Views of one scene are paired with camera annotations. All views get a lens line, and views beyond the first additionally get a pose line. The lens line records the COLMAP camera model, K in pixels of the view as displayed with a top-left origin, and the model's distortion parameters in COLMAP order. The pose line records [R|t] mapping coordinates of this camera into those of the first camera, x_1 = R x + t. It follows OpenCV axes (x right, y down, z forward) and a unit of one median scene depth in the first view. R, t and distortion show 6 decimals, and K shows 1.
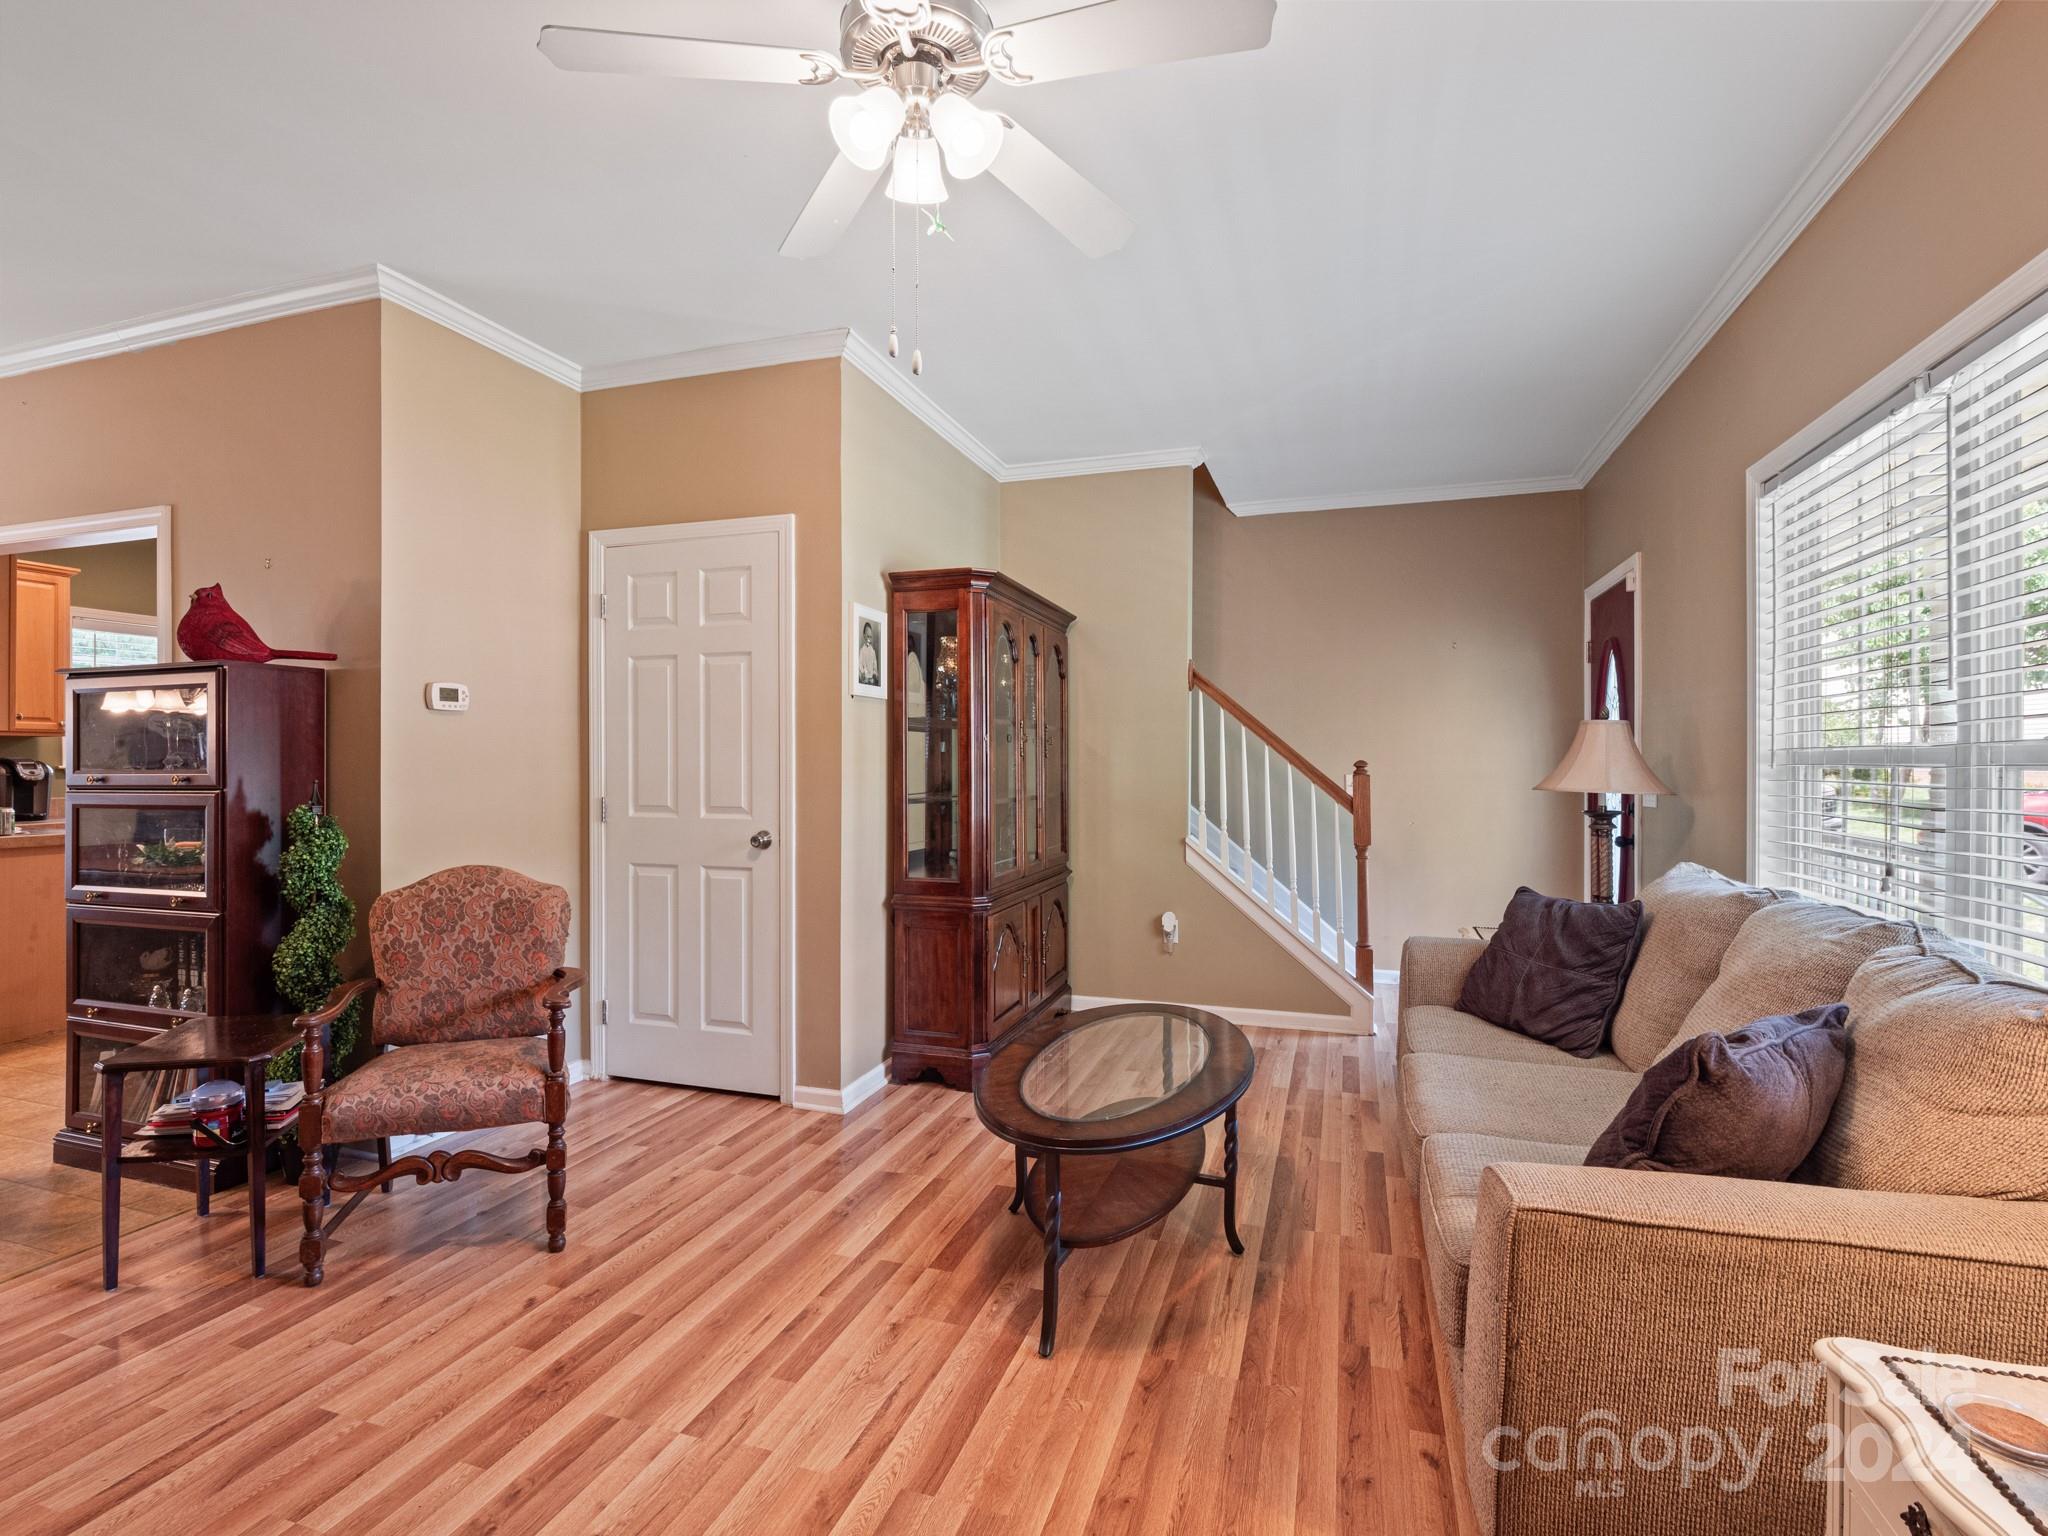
lens RADIAL K [[1012.1, 0, 991.5], [0, 1012.1, 757.3], [0, 0, 1]] dist [-0.012784, -0.000242]
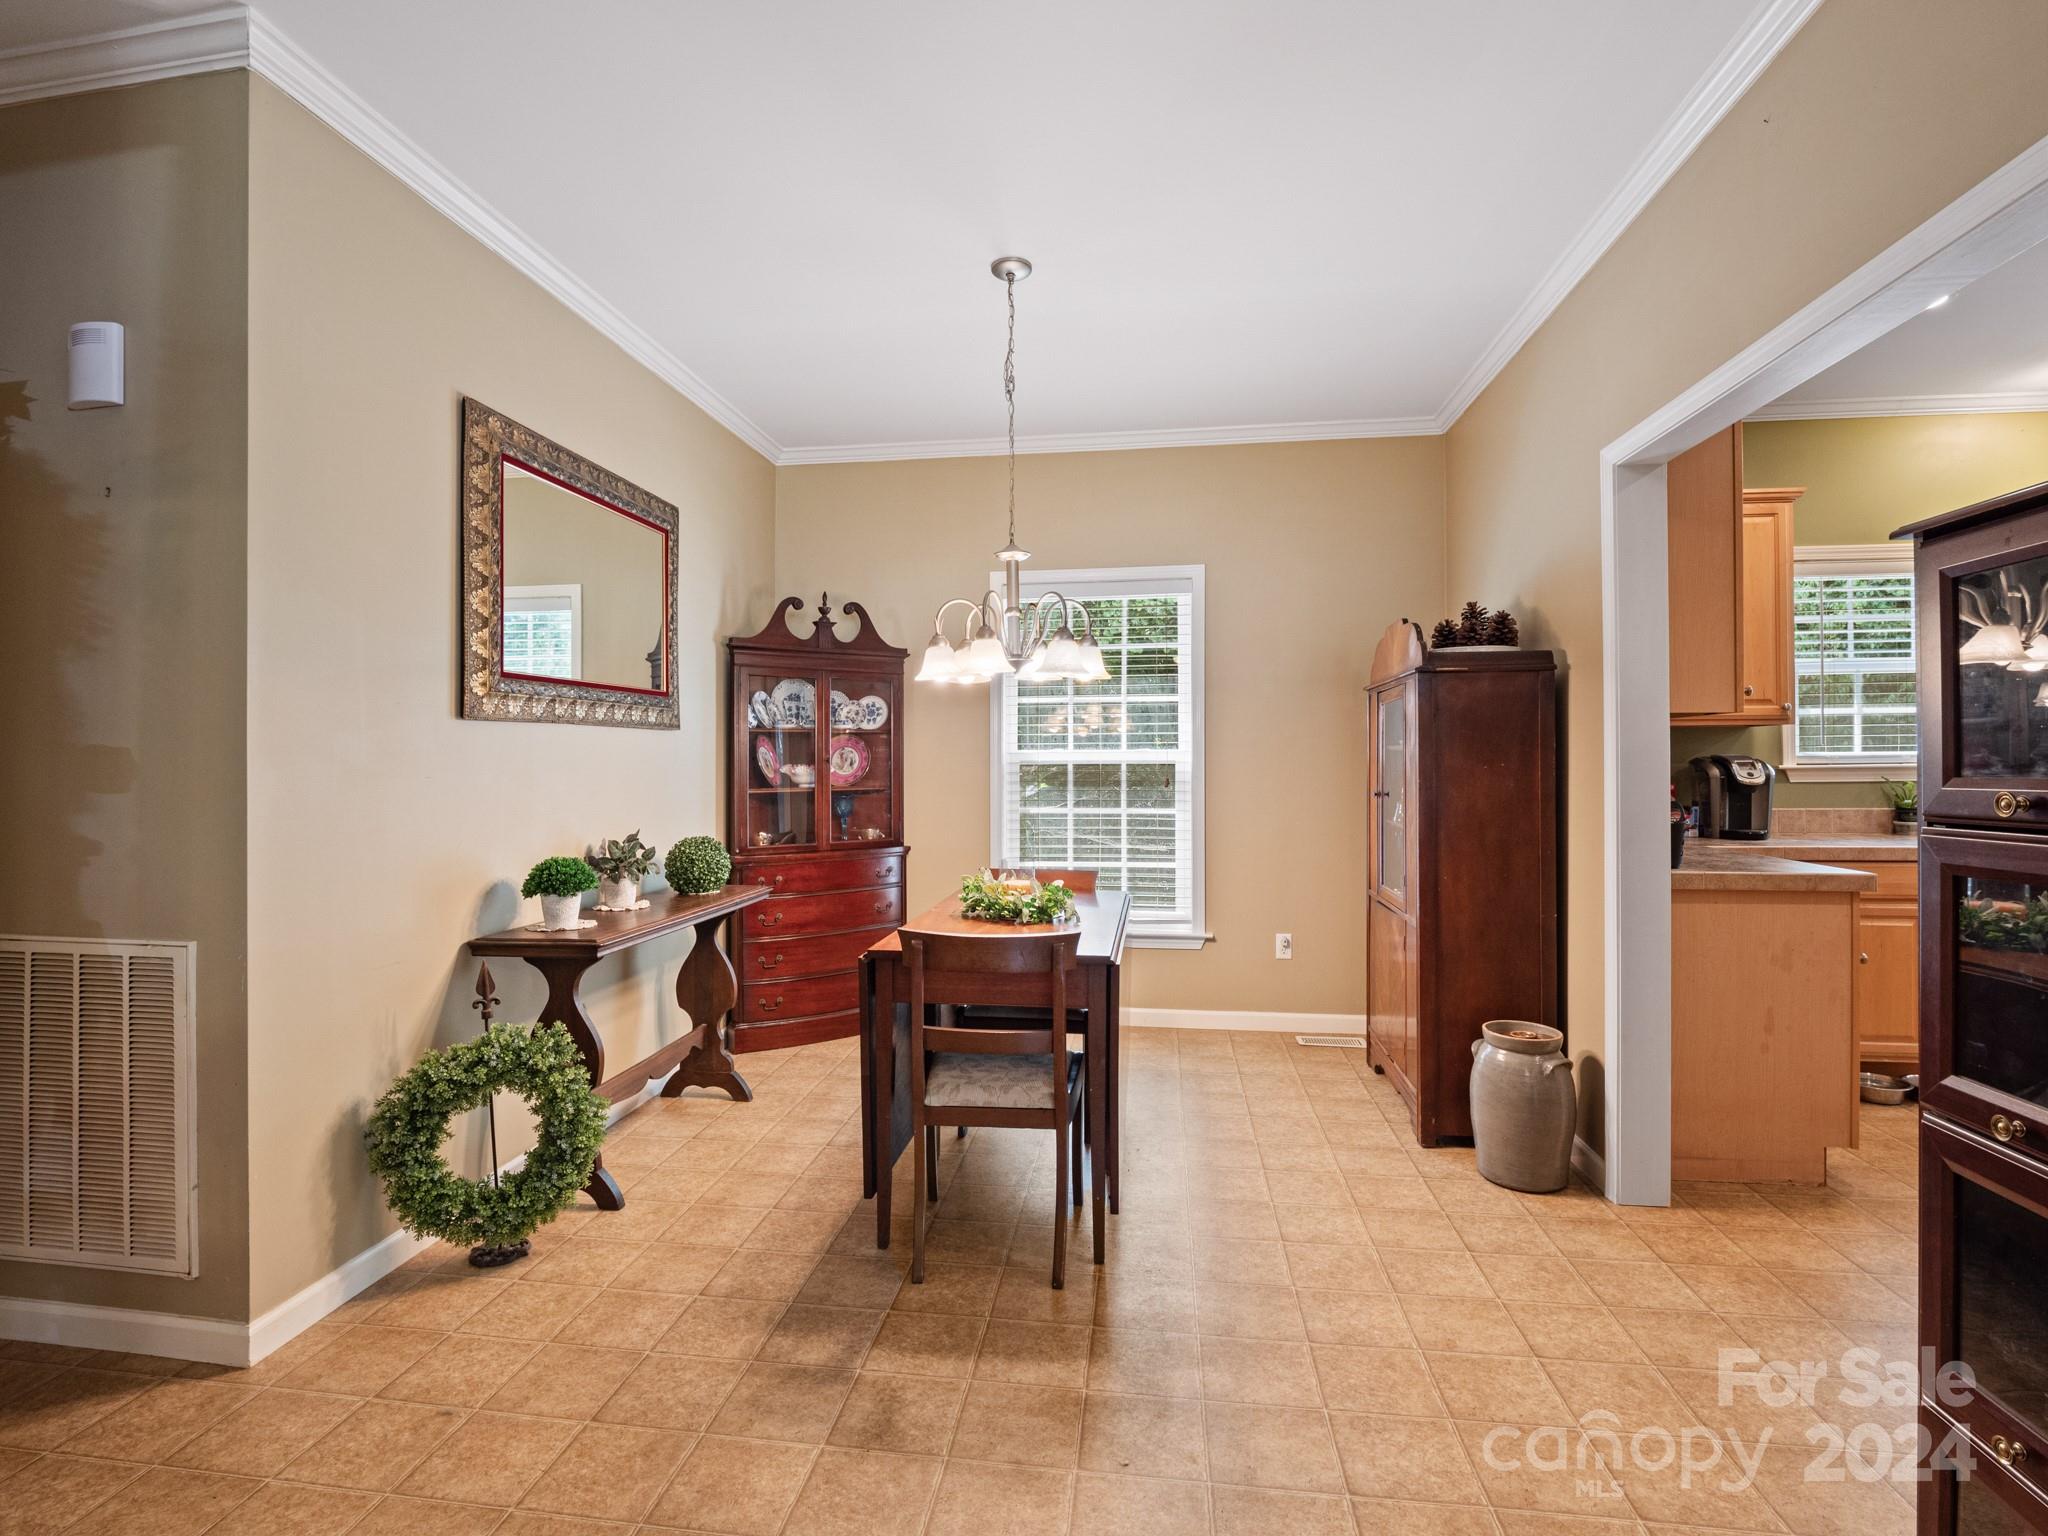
lens RADIAL K [[991.6, 0, 1006.7], [0, 991.6, 754.4], [0, 0, 1]] dist [-0.021606, -0.000175]
pose [[0.184918, -0.009748, -0.982706, -0.651392], [0.007911, 0.999933, -0.008430, 0.004109], [0.982722, -0.006215, 0.184982, 0.609196]]
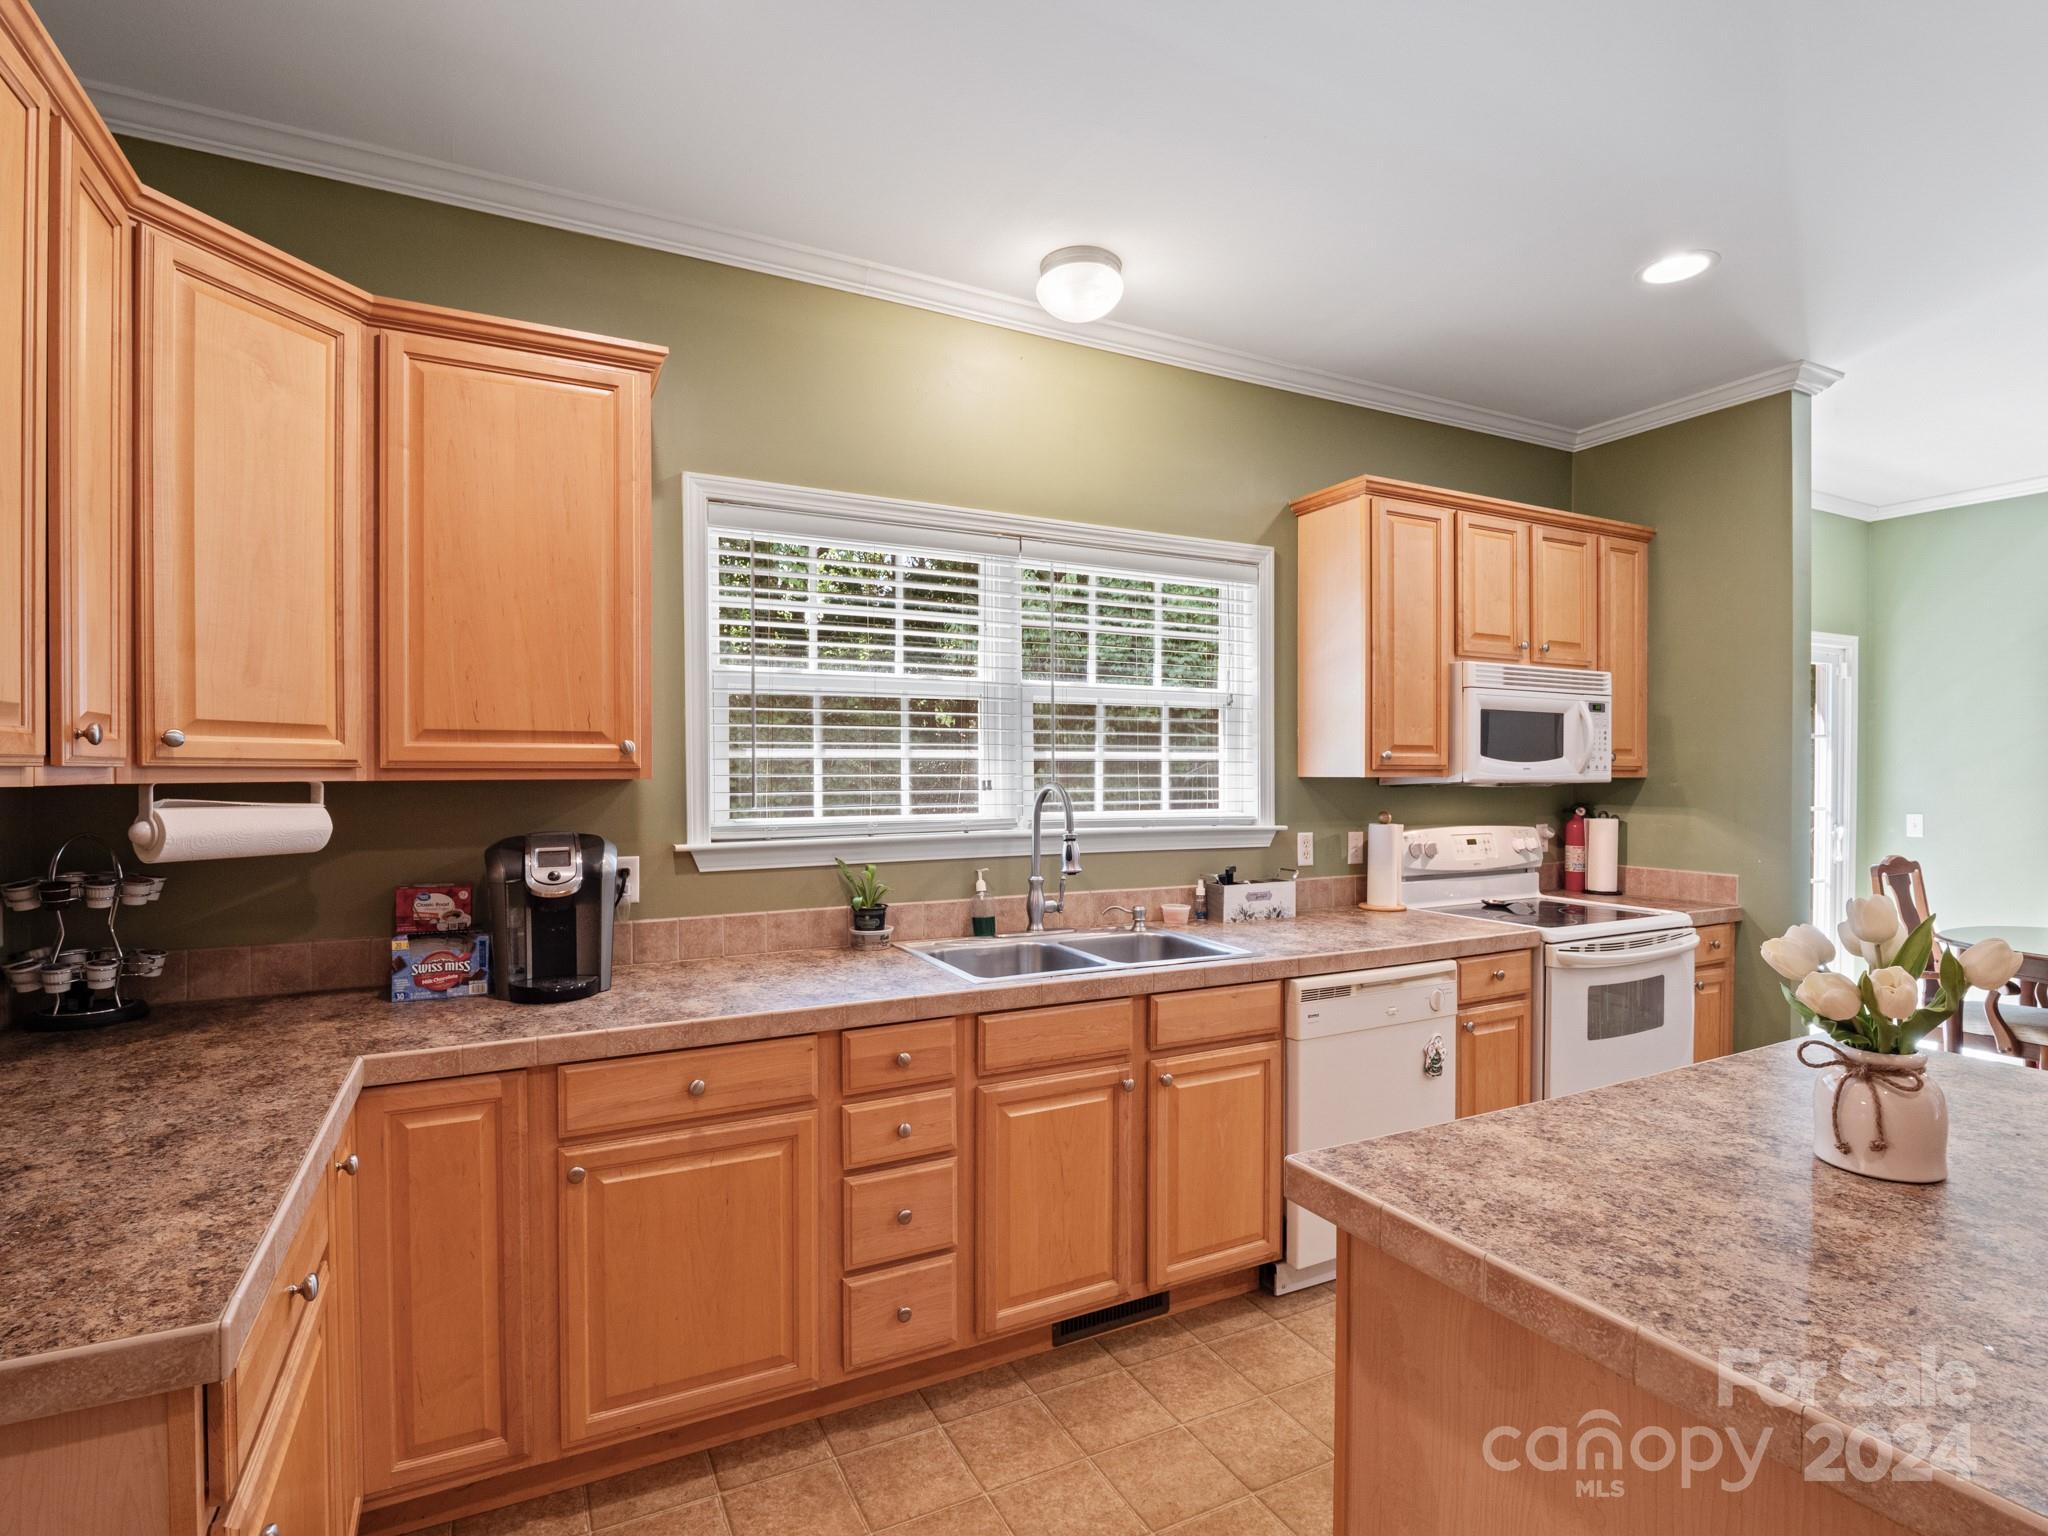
lens RADIAL K [[1009.3, 0, 1013.7], [0, 1009.3, 774.6], [0, 0, 1]] dist [-0.003093, -0.009507]
pose [[0.722357, -0.002806, -0.691515, -1.042165], [0.007948, 0.999959, 0.004245, -0.043921], [0.691475, -0.008563, 0.722350, 1.553454]]
